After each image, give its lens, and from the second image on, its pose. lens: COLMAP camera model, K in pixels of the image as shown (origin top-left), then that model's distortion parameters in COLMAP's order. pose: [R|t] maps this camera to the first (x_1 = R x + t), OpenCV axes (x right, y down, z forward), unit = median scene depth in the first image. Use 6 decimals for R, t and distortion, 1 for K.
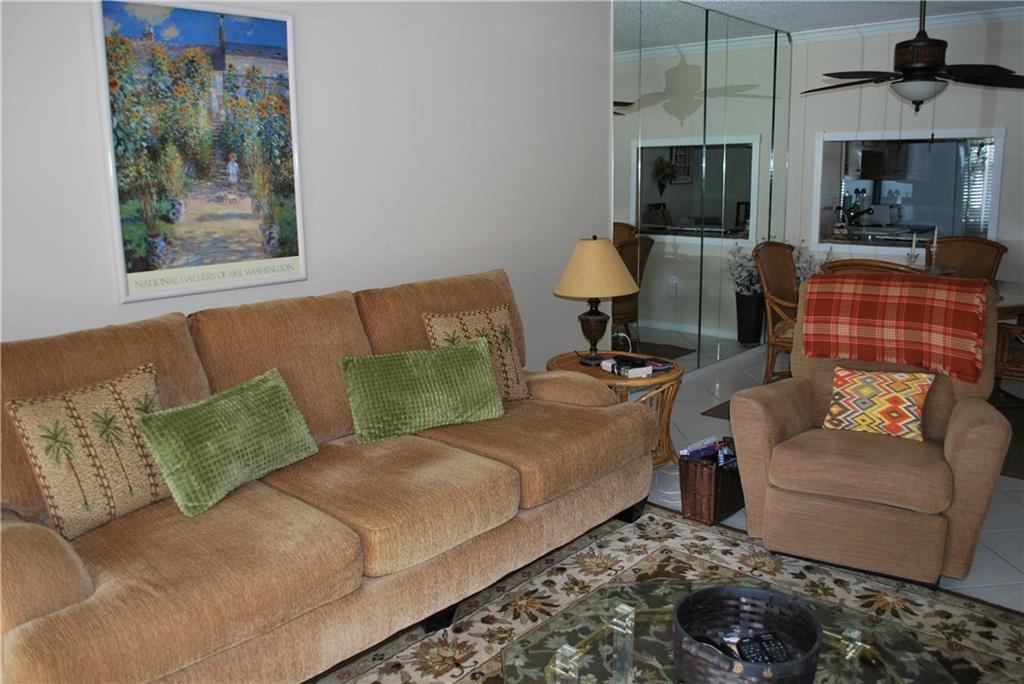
lens RADIAL K [[807.5, 0, 508.6], [0, 807.5, 343.8], [0, 0, 1]] dist [-0.083894, 0.013603]
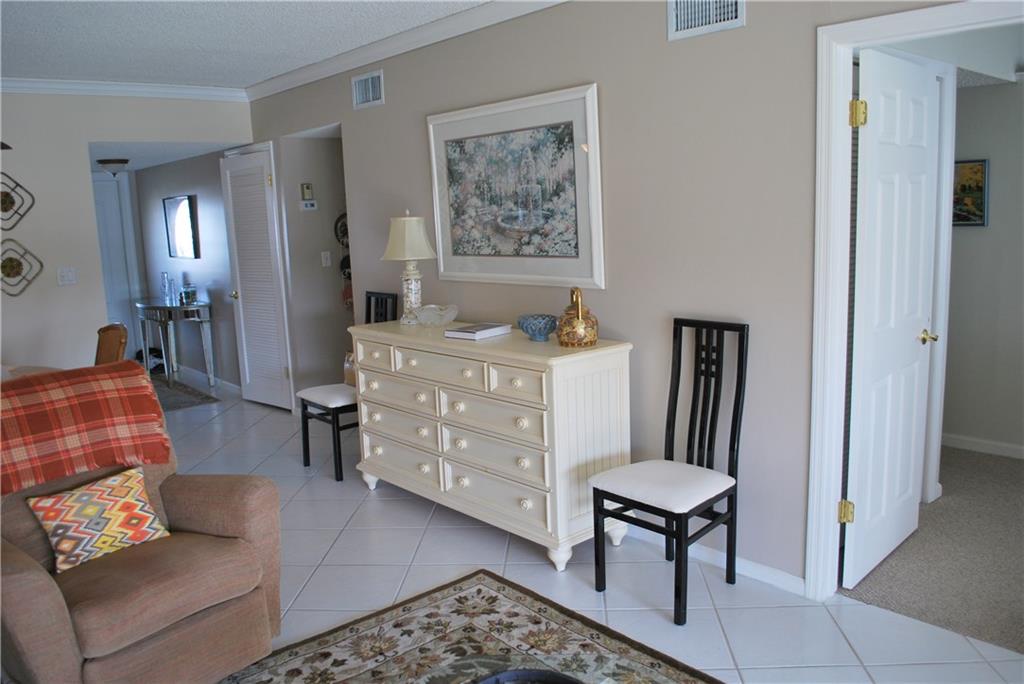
lens RADIAL K [[807.5, 0, 511.7], [0, 807.5, 344.3], [0, 0, 1]] dist [-0.083894, 0.013603]
pose [[0.121212, -0.156338, 0.980238, -0.299974], [0.242517, 0.962257, 0.123481, -0.107270], [-0.962545, 0.222757, 0.154551, 0.380841]]
